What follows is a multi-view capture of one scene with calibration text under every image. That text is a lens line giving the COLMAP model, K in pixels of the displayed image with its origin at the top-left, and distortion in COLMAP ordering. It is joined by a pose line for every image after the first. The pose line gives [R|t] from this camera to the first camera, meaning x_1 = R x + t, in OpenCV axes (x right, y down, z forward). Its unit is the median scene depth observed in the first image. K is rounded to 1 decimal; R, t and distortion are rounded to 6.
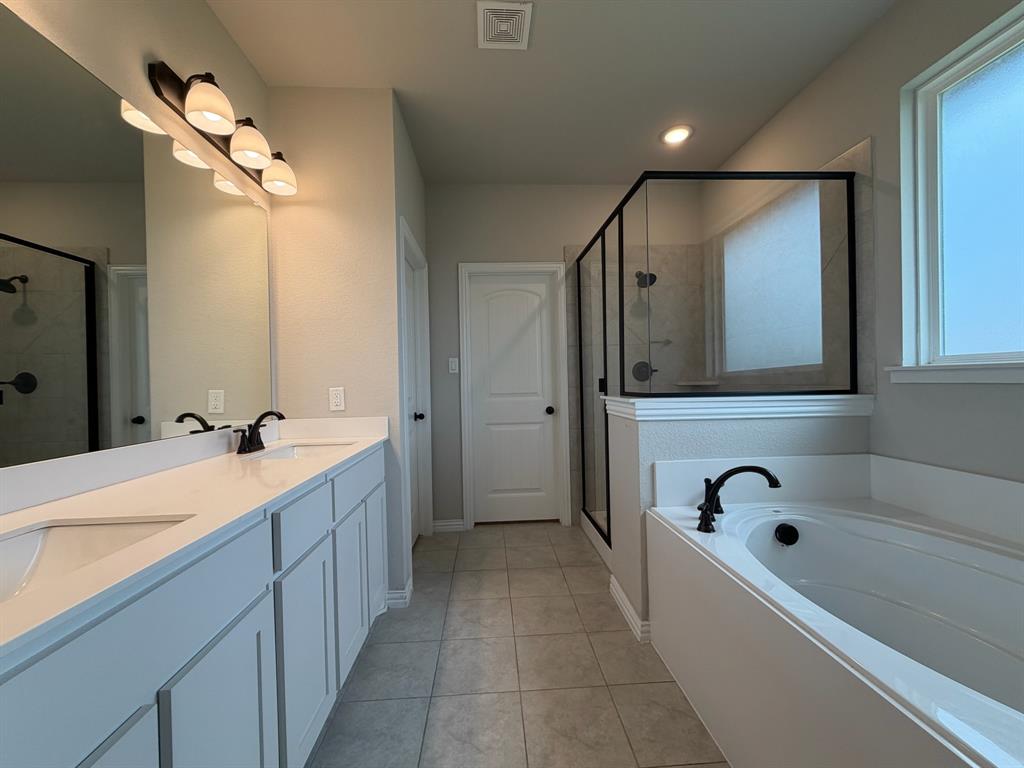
lens RADIAL K [[409.2, 0, 512.0], [0, 409.2, 384.0], [0, 0, 1]] dist [0.000115, 0.000084]
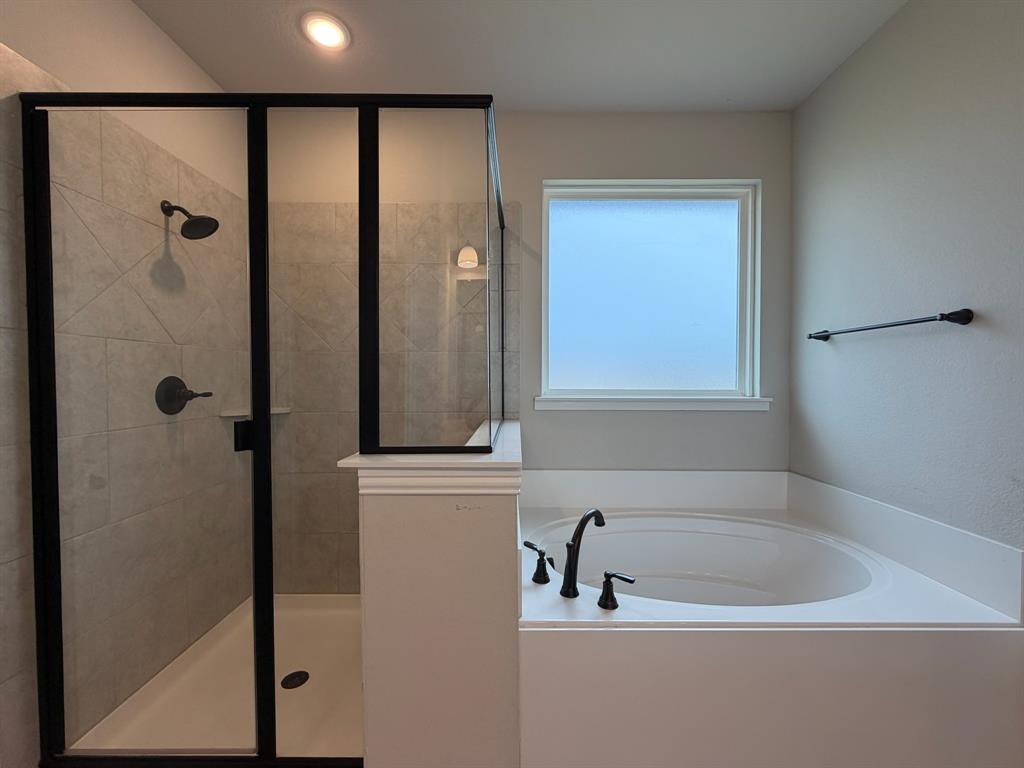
lens RADIAL K [[409.2, 0, 512.0], [0, 409.2, 384.0], [0, 0, 1]] dist [0.000115, 0.000084]
pose [[0.064818, 0.004122, 0.997889, -0.298251], [0.005891, 0.999972, -0.004513, -0.072016], [-0.997880, 0.006171, 0.064792, 0.926240]]
